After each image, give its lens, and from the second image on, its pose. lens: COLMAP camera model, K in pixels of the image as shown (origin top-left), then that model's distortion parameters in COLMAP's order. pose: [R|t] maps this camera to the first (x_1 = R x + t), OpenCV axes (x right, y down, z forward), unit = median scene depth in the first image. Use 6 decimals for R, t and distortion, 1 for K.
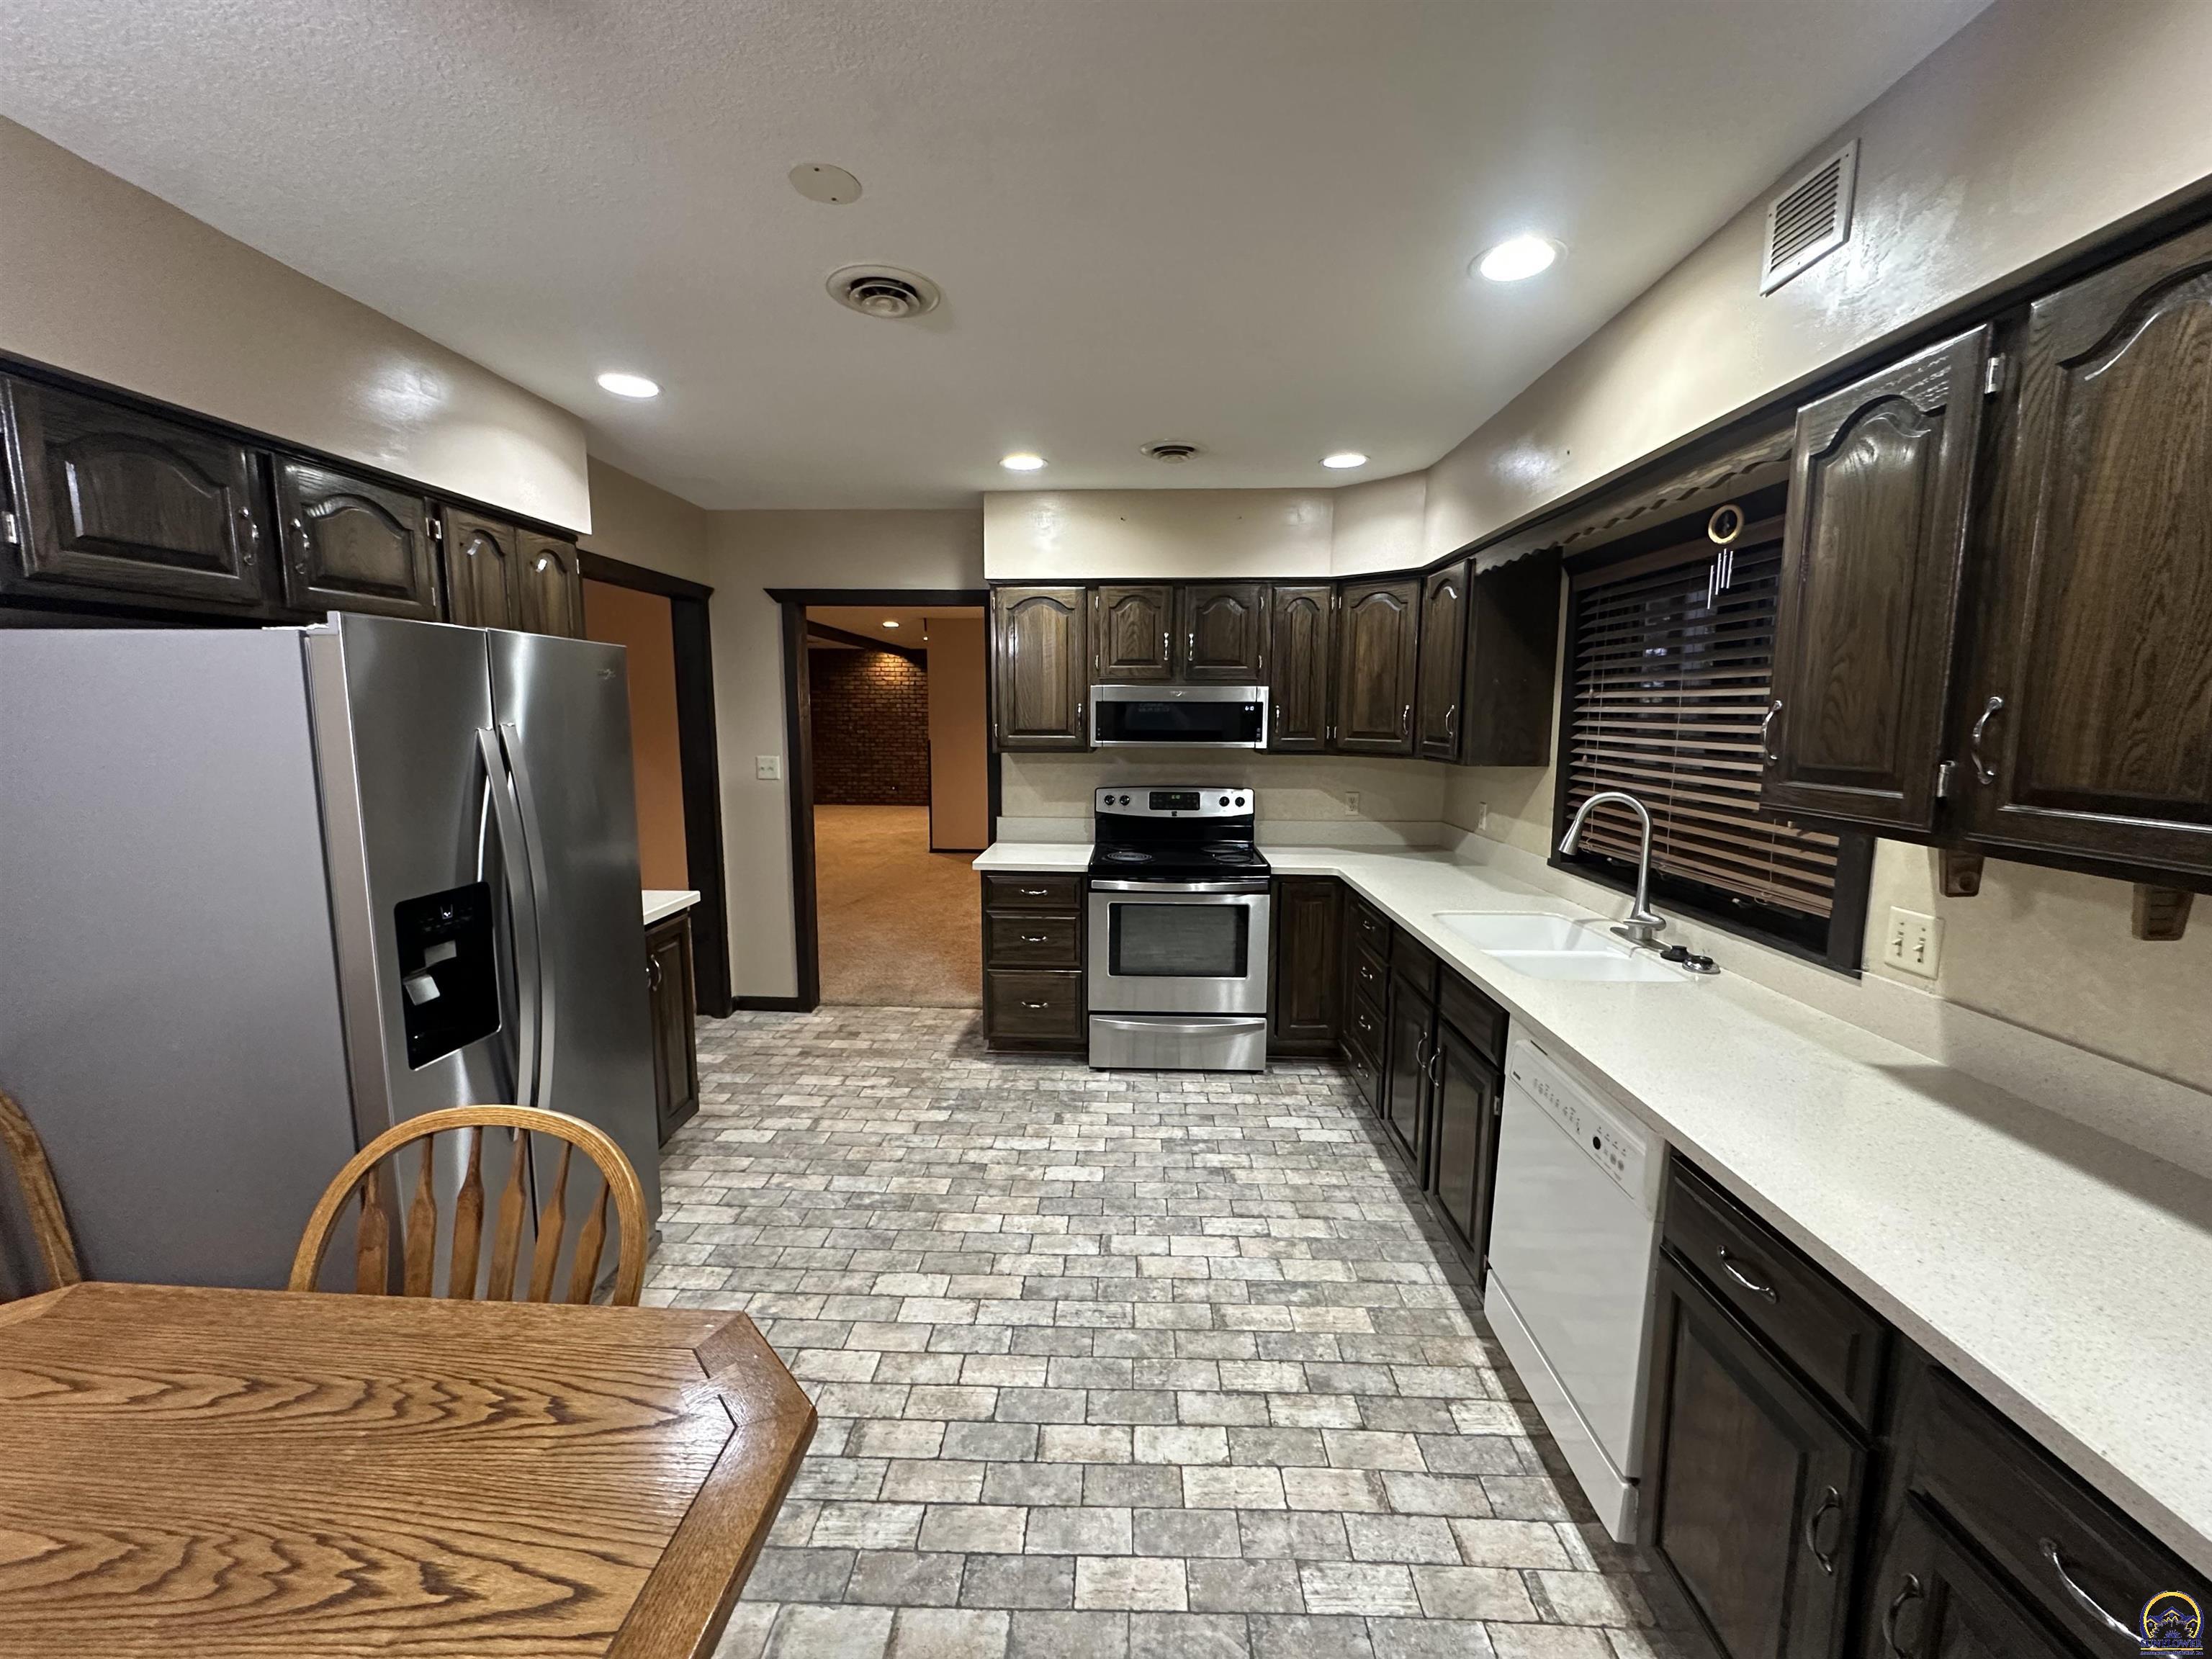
lens RADIAL K [[878.6, 0, 1107.1], [0, 878.6, 831.3], [0, 0, 1]] dist [-0.004951, 0.000492]
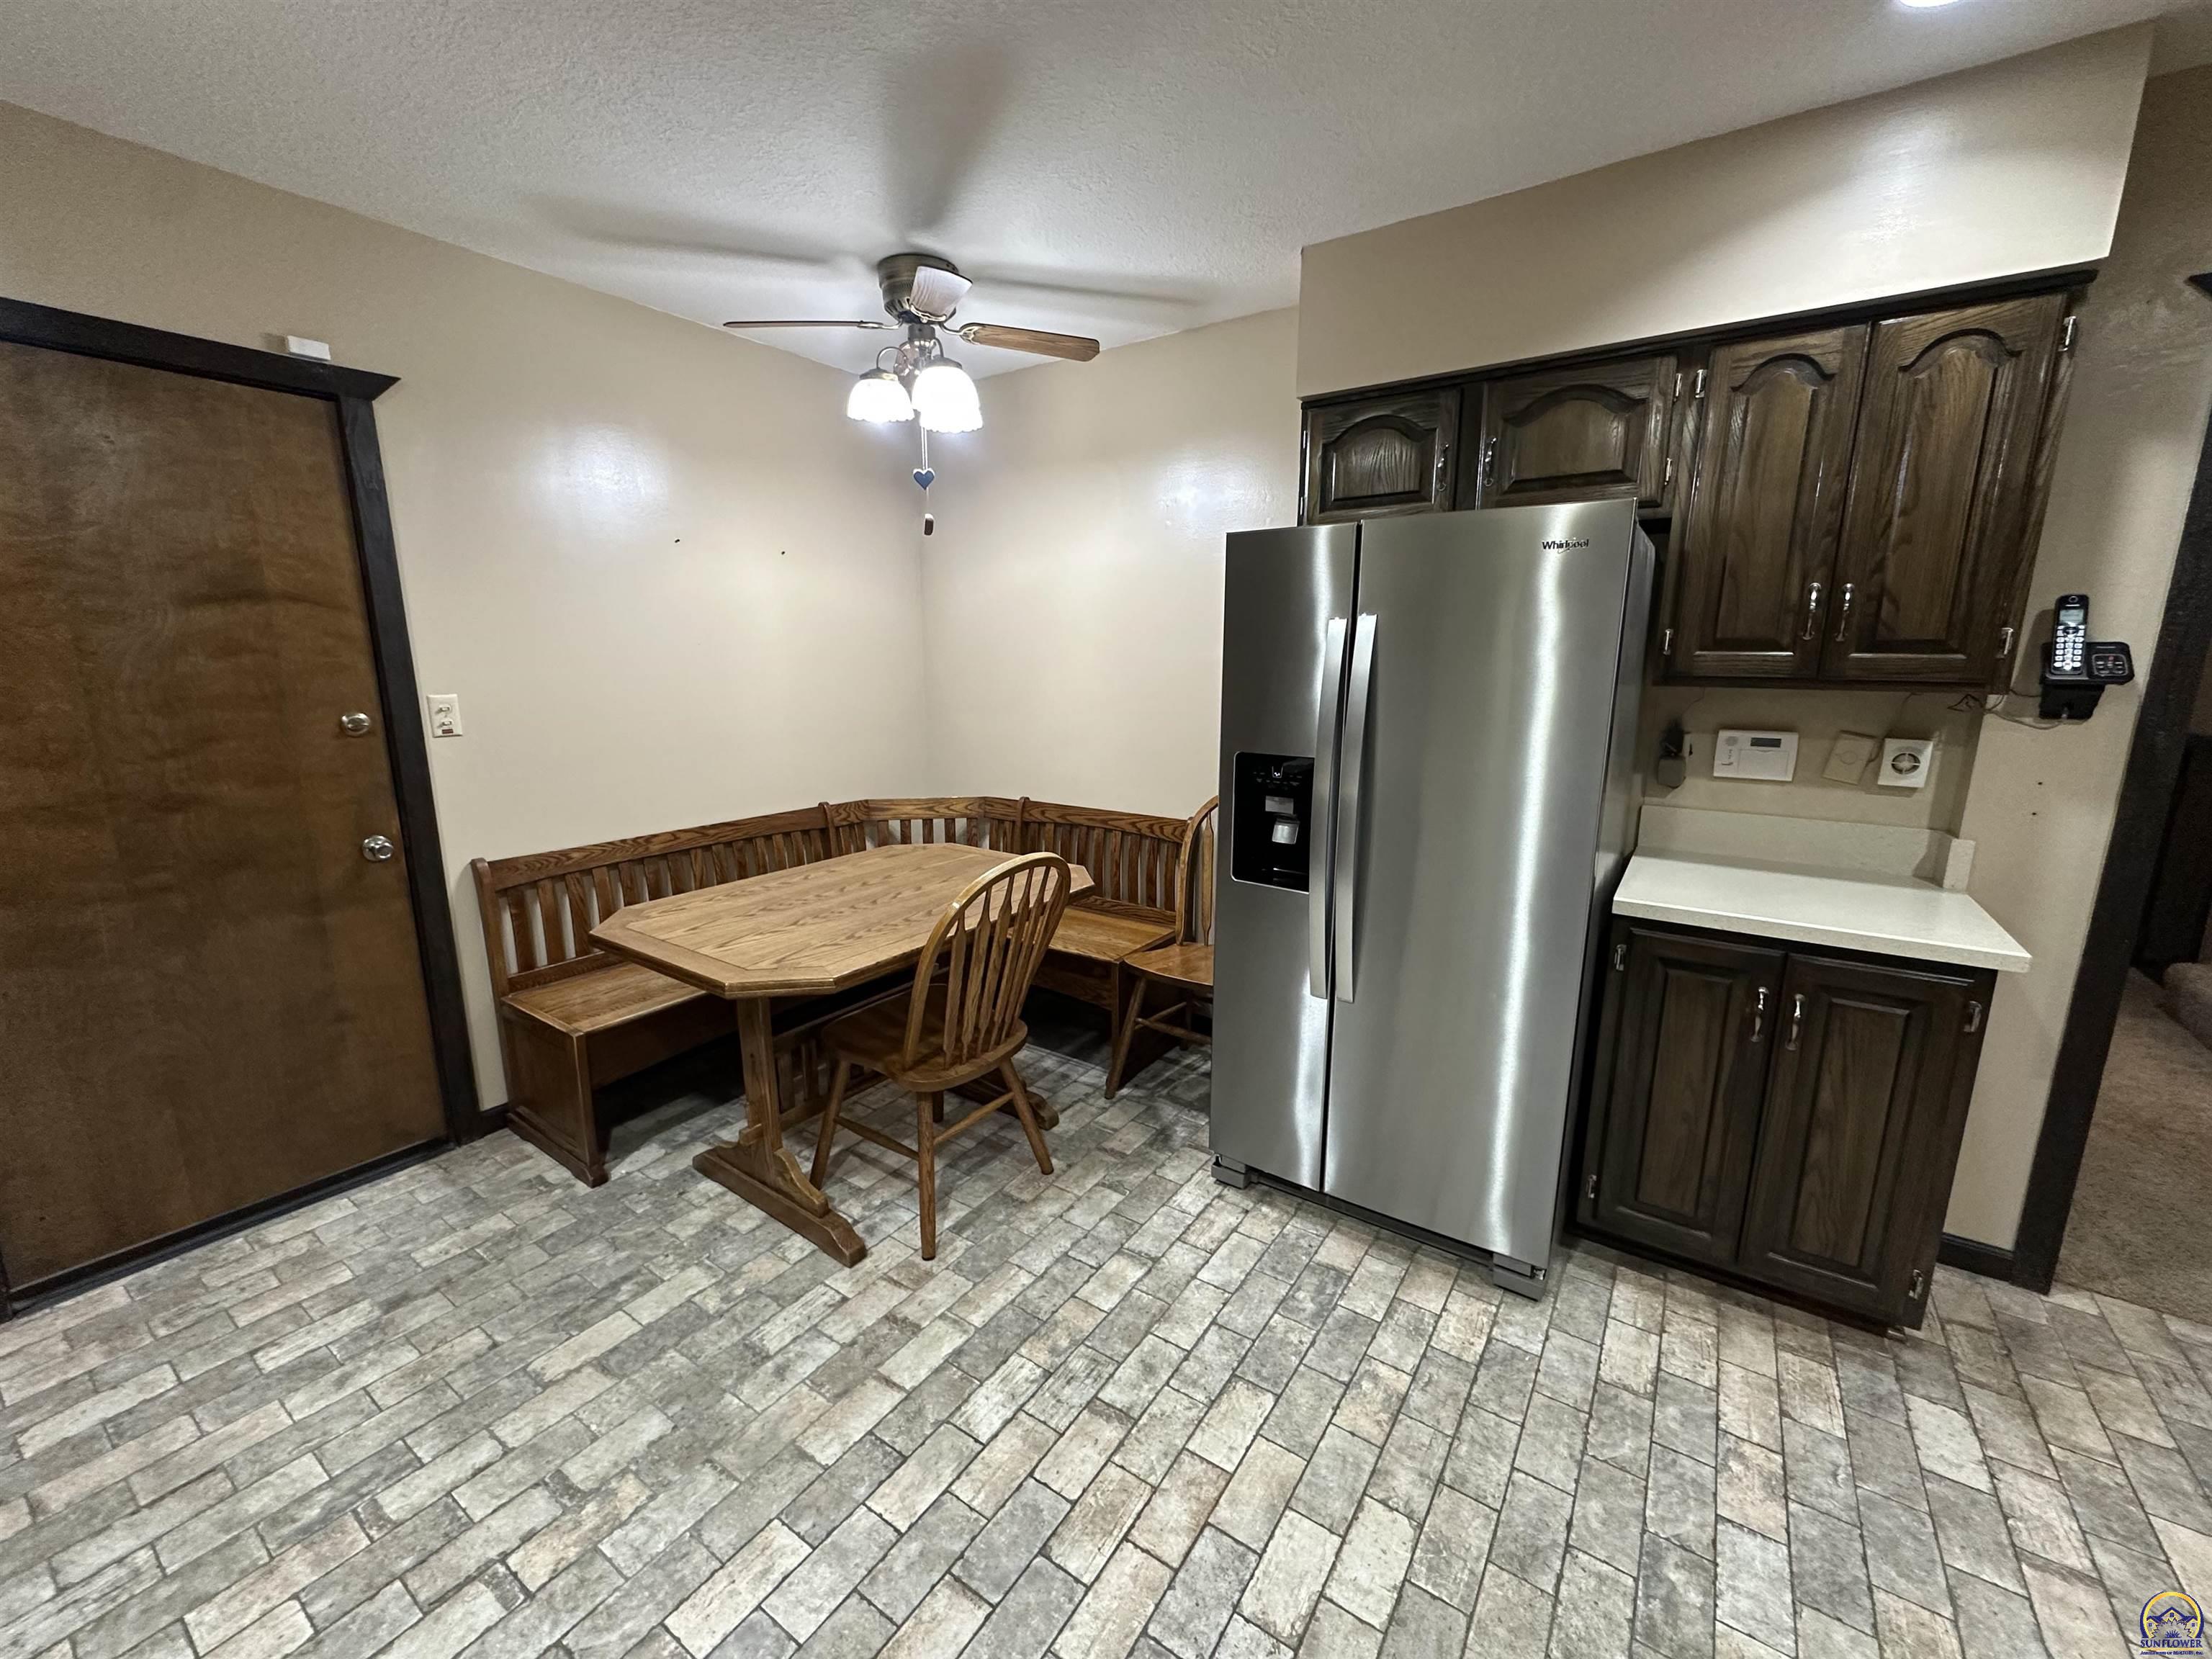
lens RADIAL K [[878.6, 0, 1107.1], [0, 878.6, 831.3], [0, 0, 1]] dist [-0.004951, 0.000492]
pose [[-0.540707, 0.157537, -0.826328, 0.363581], [-0.117428, 0.958555, 0.259584, -0.109114], [0.832975, 0.237393, -0.499798, 1.314799]]
